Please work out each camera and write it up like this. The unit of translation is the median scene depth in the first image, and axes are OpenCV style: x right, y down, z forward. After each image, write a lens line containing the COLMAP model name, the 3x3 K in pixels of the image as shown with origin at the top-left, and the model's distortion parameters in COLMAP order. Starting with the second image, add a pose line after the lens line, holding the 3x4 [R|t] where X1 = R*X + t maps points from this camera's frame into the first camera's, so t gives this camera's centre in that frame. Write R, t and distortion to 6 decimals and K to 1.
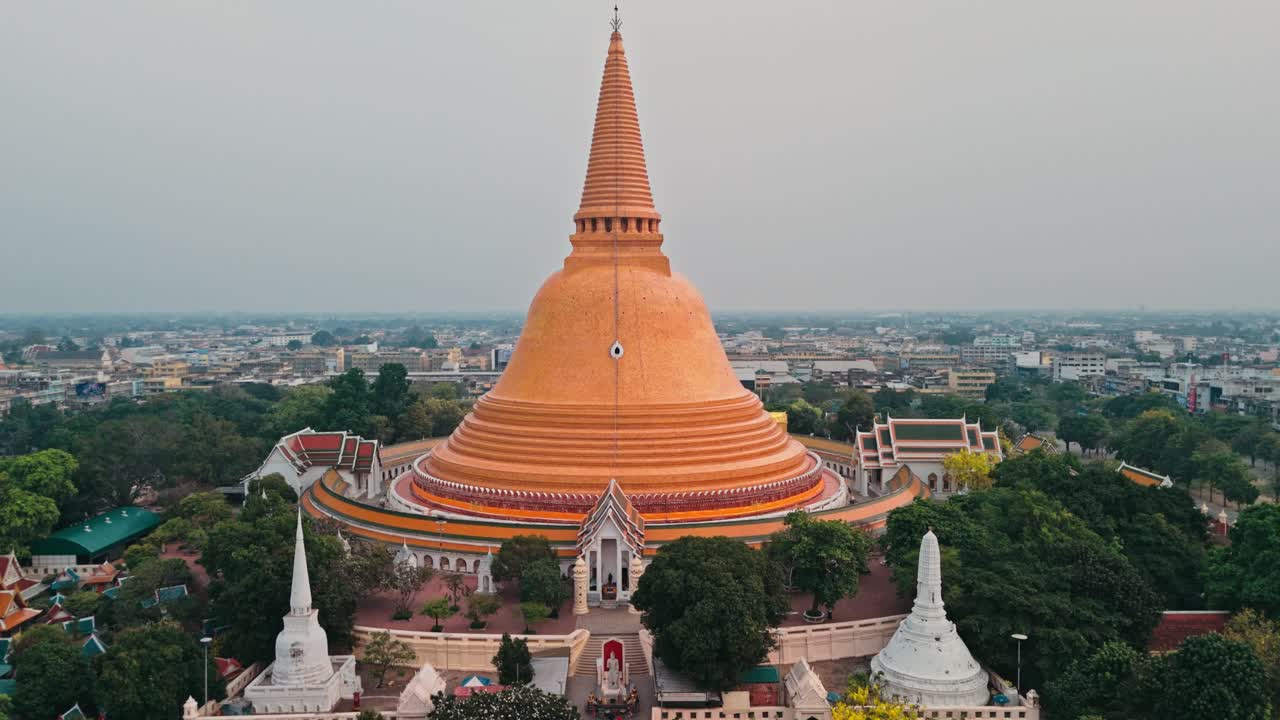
lens RADIAL K [[927.4, 0, 640.8], [0, 927.4, 351.7], [0, 0, 1]] dist [0.048256, -0.045429]
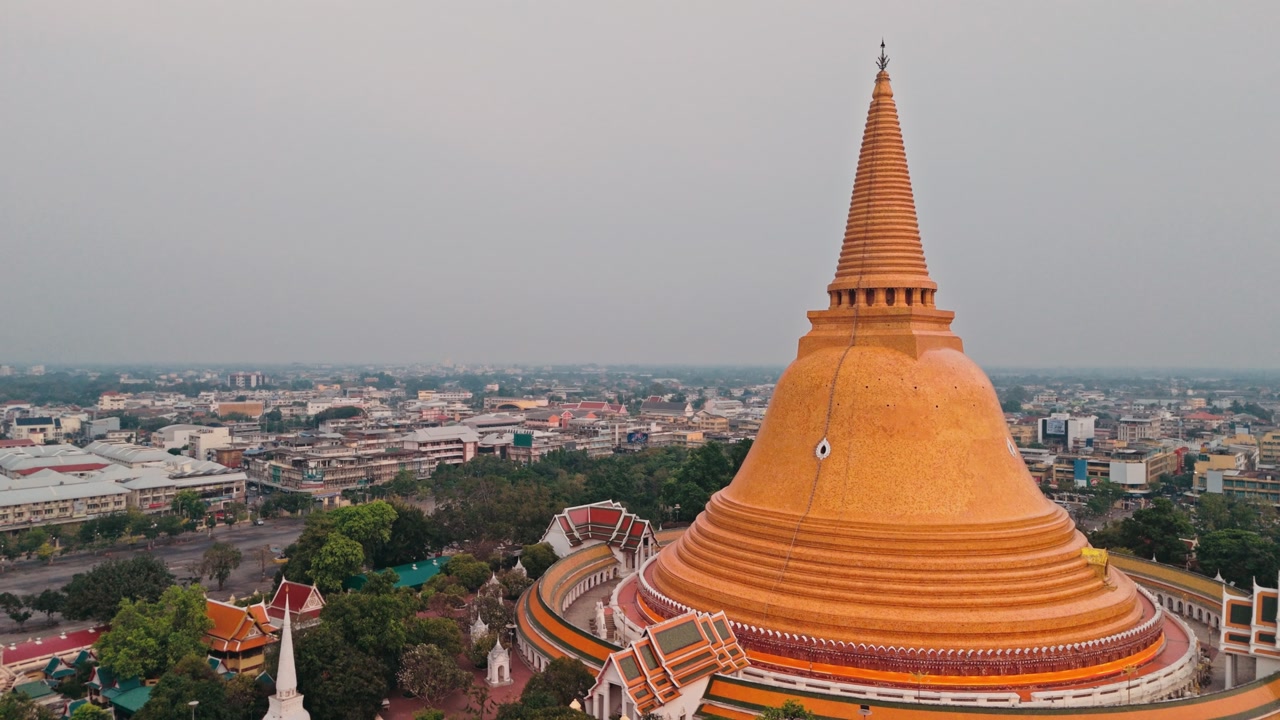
lens RADIAL K [[927.4, 0, 647.1], [0, 927.4, 348.0], [0, 0, 1]] dist [0.048256, -0.045429]
pose [[0.789107, 0.000756, -0.614255, 0.363165], [-0.038088, 0.998135, -0.047700, -0.046587], [0.613074, 0.061036, 0.787664, 0.236068]]
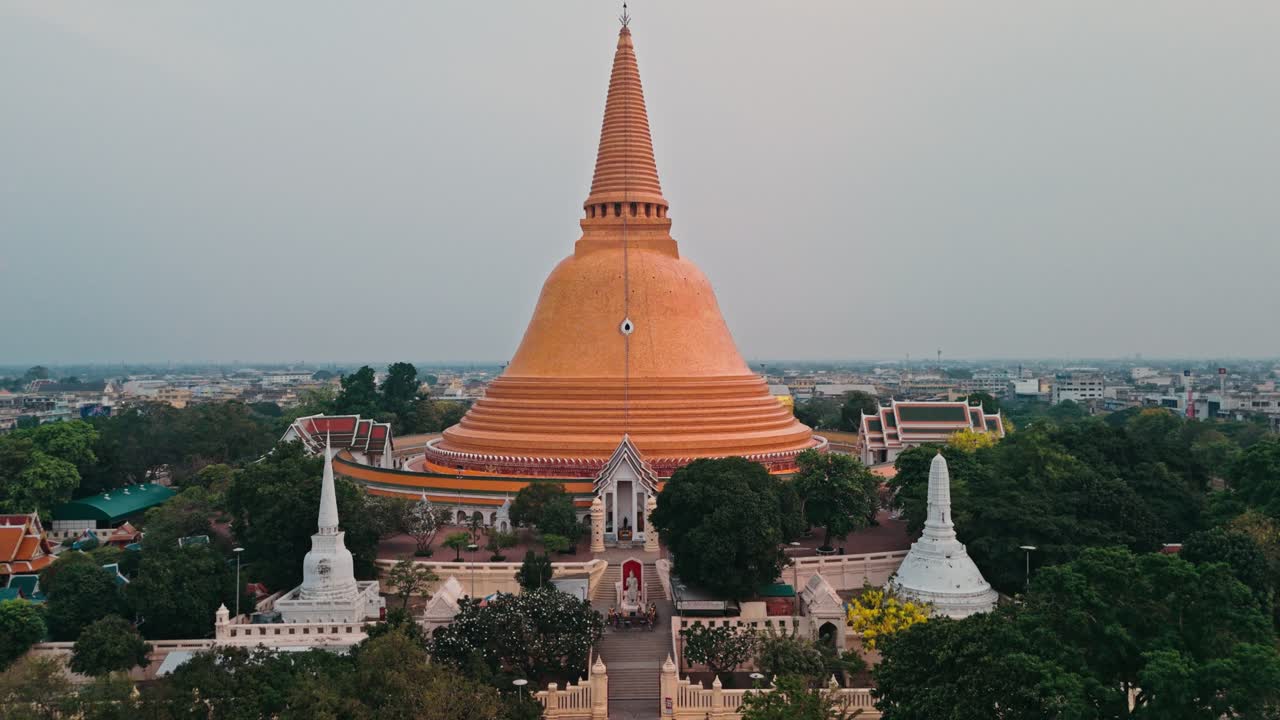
lens RADIAL K [[927.4, 0, 640.8], [0, 927.4, 356.6], [0, 0, 1]] dist [0.048256, -0.045429]
pose [[0.999995, -0.001995, 0.002582, -0.013308], [0.002117, 0.998835, -0.048204, 0.080784], [-0.002483, 0.048209, 0.998834, -0.020832]]
